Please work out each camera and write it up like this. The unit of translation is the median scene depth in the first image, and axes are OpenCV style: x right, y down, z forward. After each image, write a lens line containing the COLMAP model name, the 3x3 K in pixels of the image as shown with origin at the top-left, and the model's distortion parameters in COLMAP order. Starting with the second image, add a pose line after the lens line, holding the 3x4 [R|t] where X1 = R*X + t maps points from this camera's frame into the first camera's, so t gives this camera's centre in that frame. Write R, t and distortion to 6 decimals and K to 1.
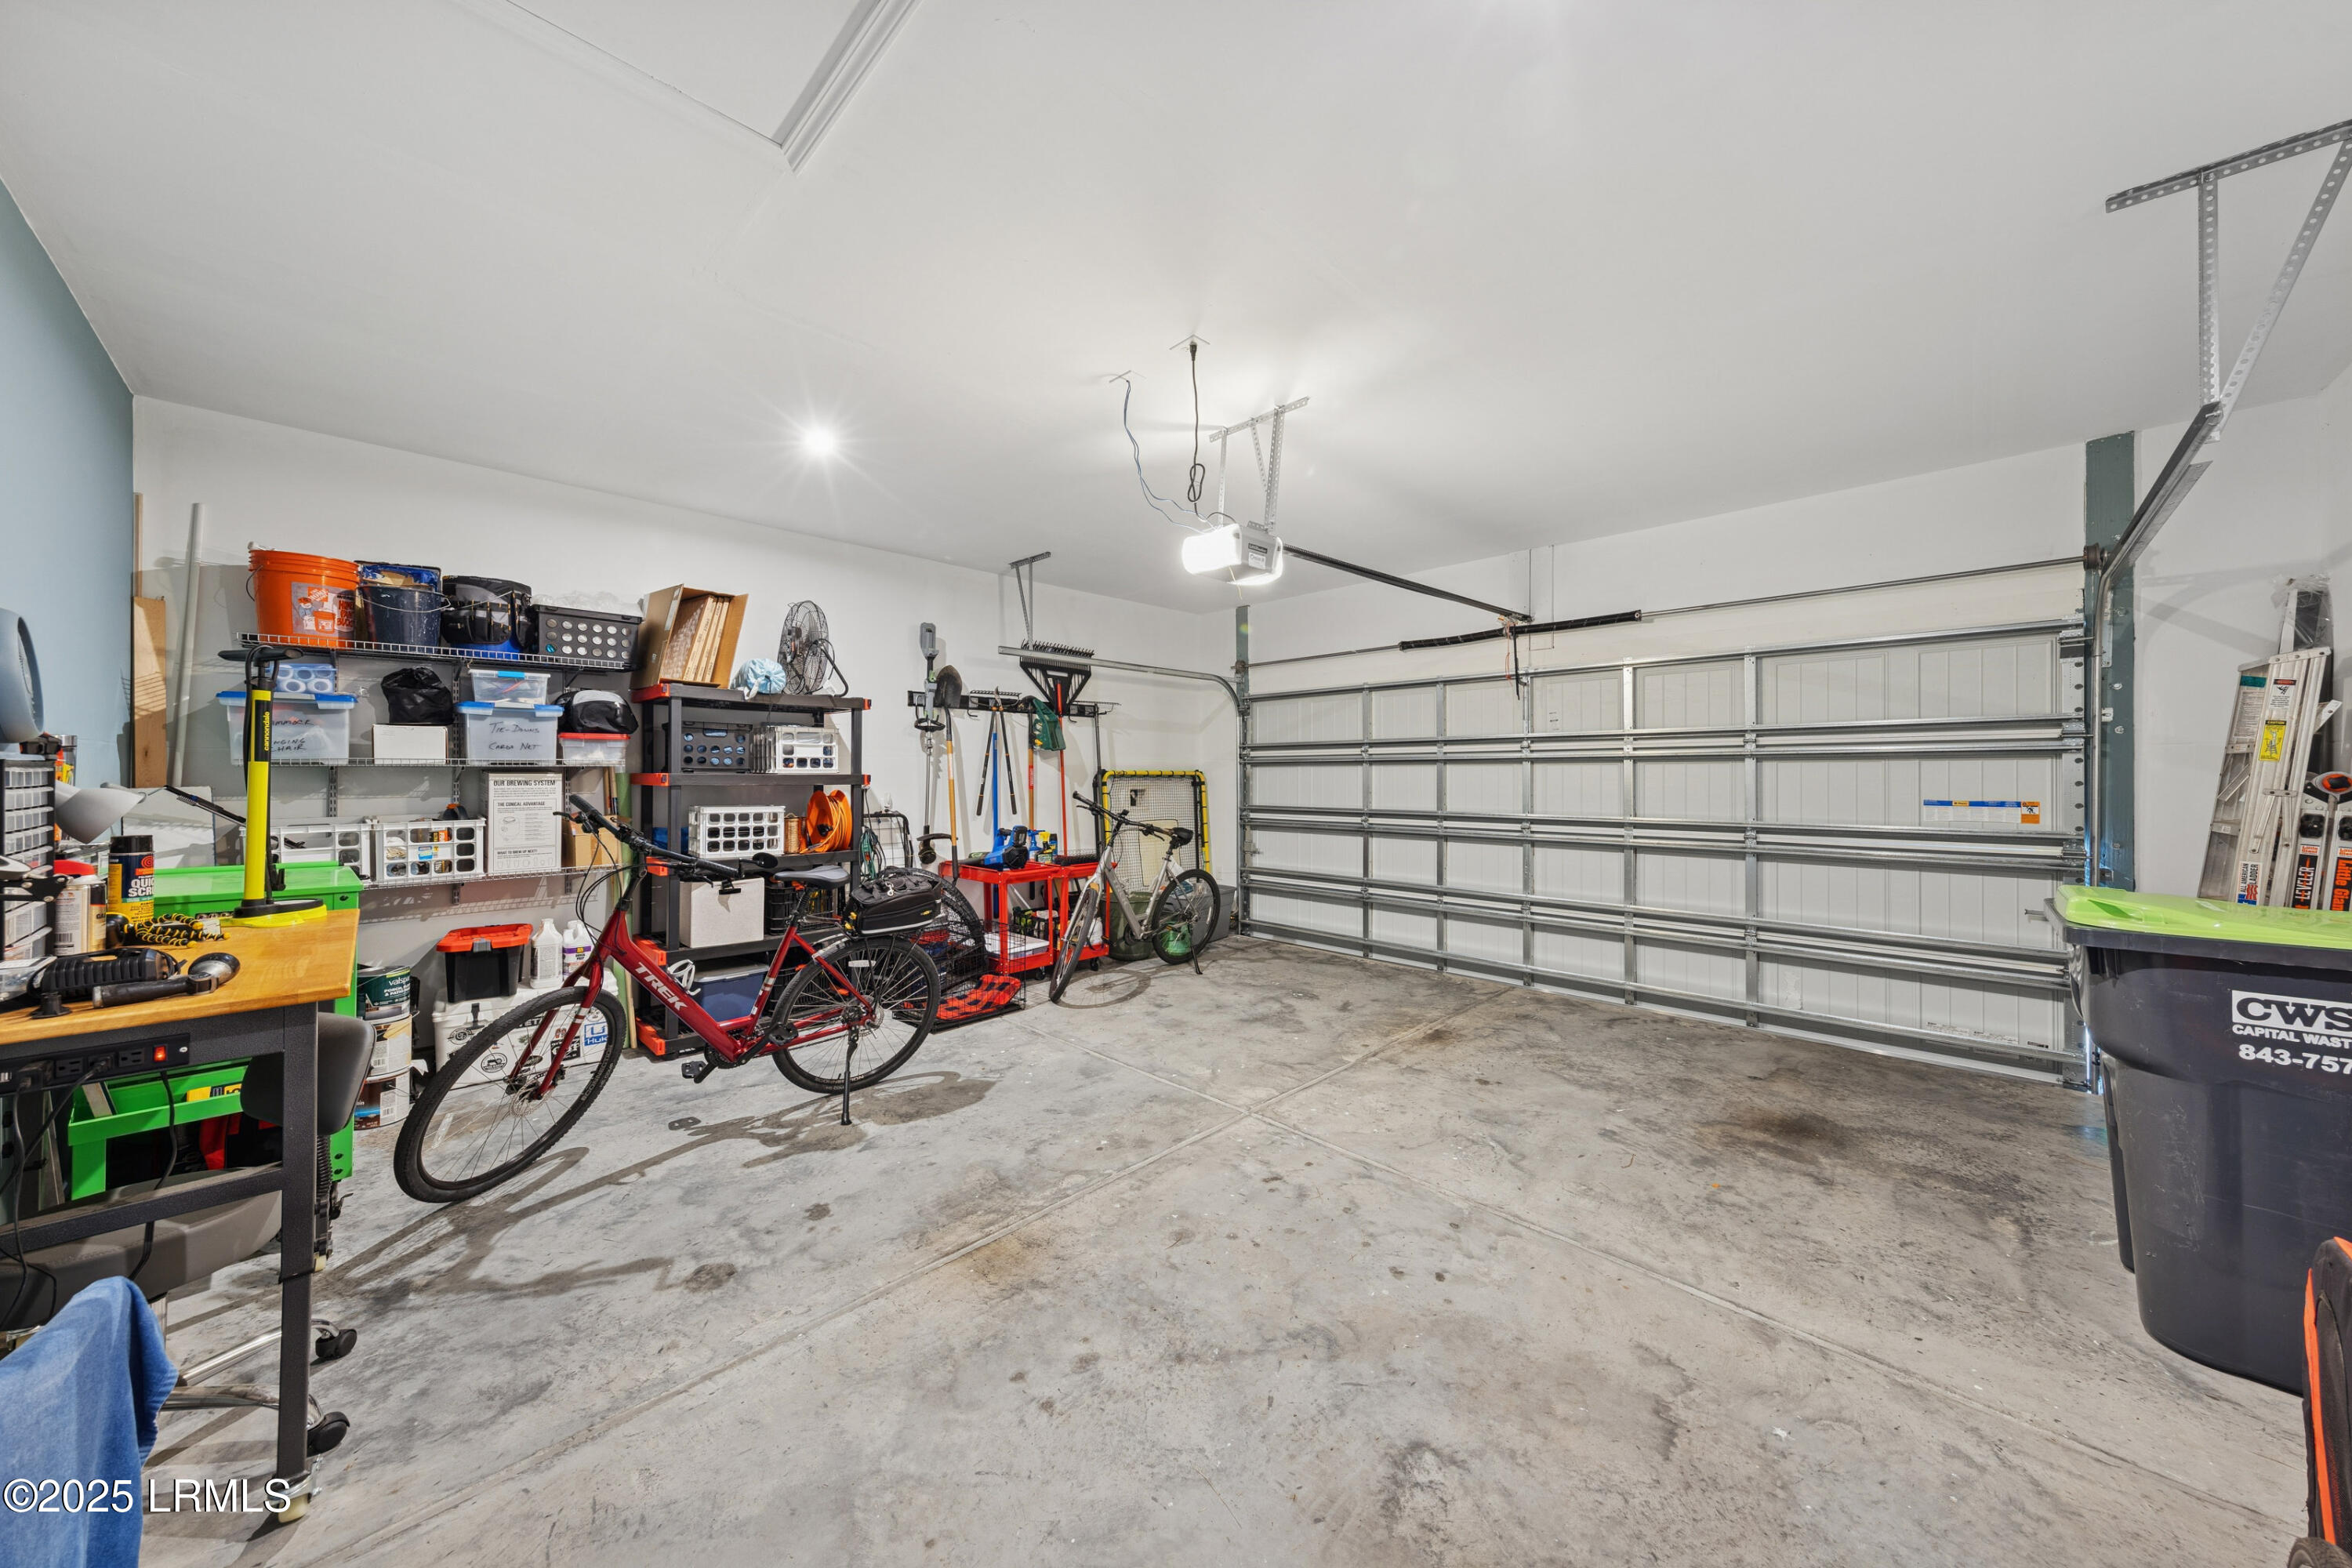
lens RADIAL K [[806.0, 0, 1179.3], [0, 806.0, 770.5], [0, 0, 1]] dist [0.010482, 0.000050]
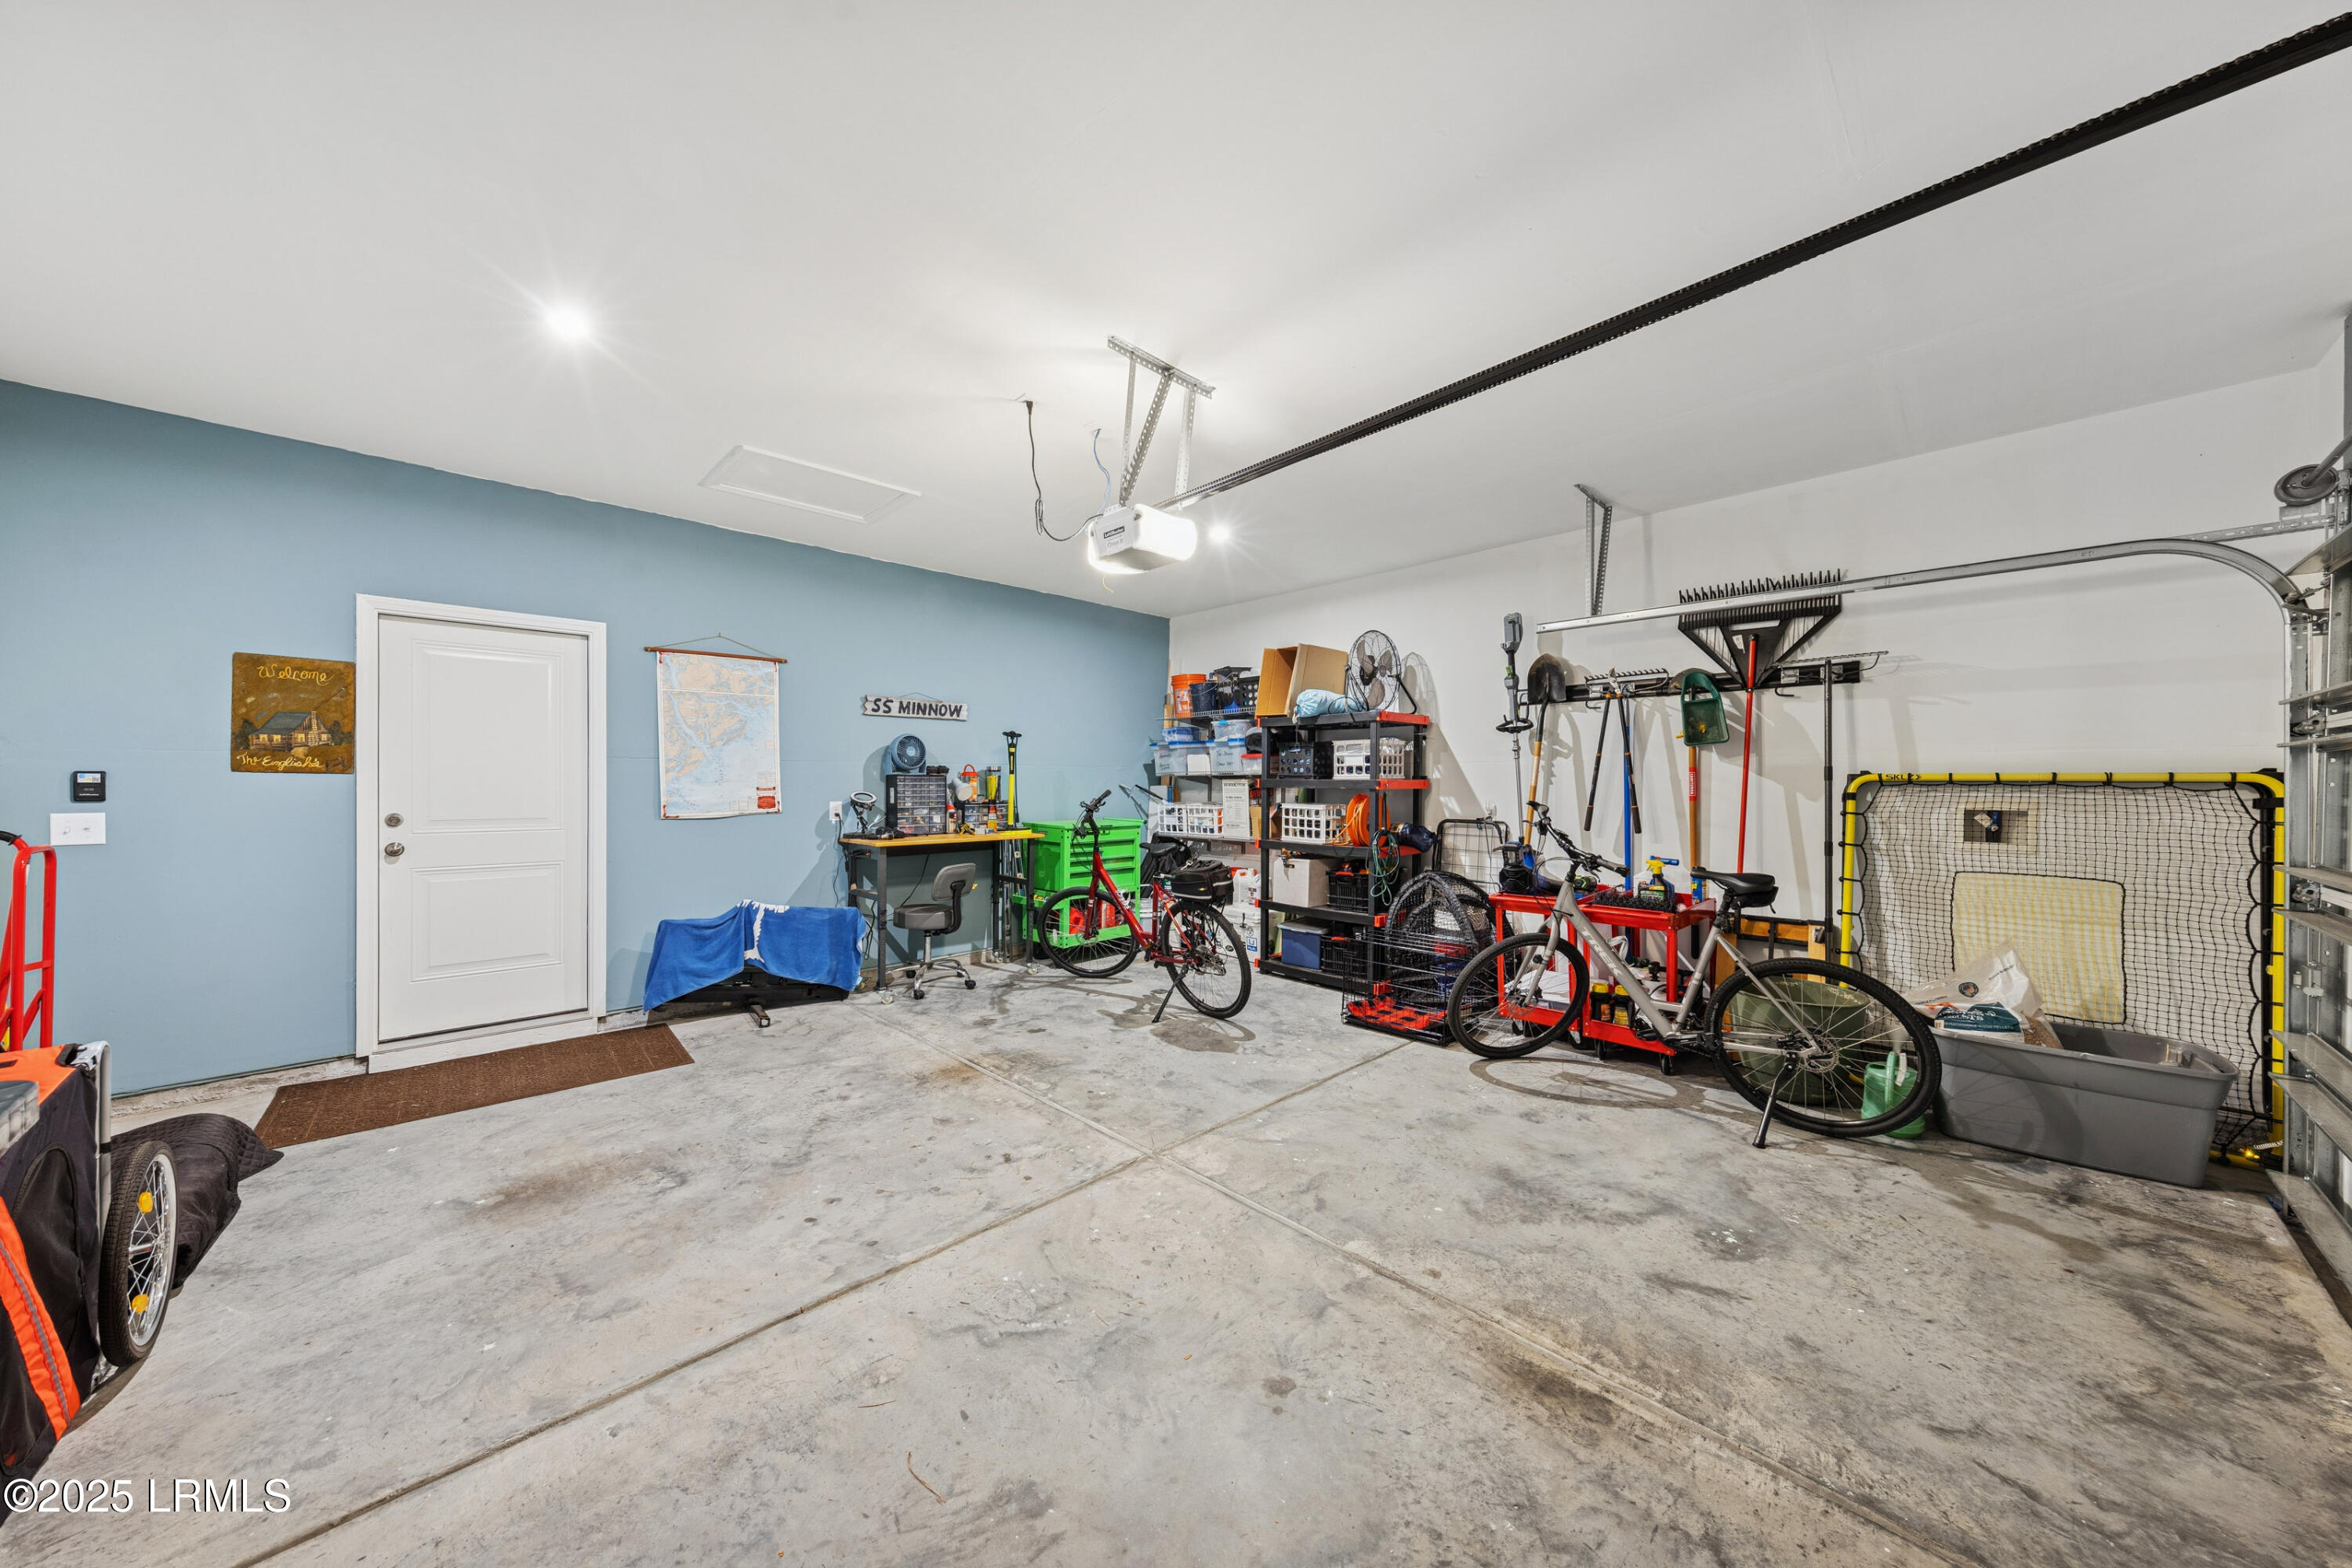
lens RADIAL K [[787.9, 0, 1176.0], [0, 787.9, 784.0], [0, 0, 1]] dist [0.008388, -0.000219]
pose [[-0.028040, 0.002226, -0.999604, 0.804694], [0.002156, 0.999995, 0.002167, 0.009055], [0.999604, -0.002095, -0.028045, 0.880511]]
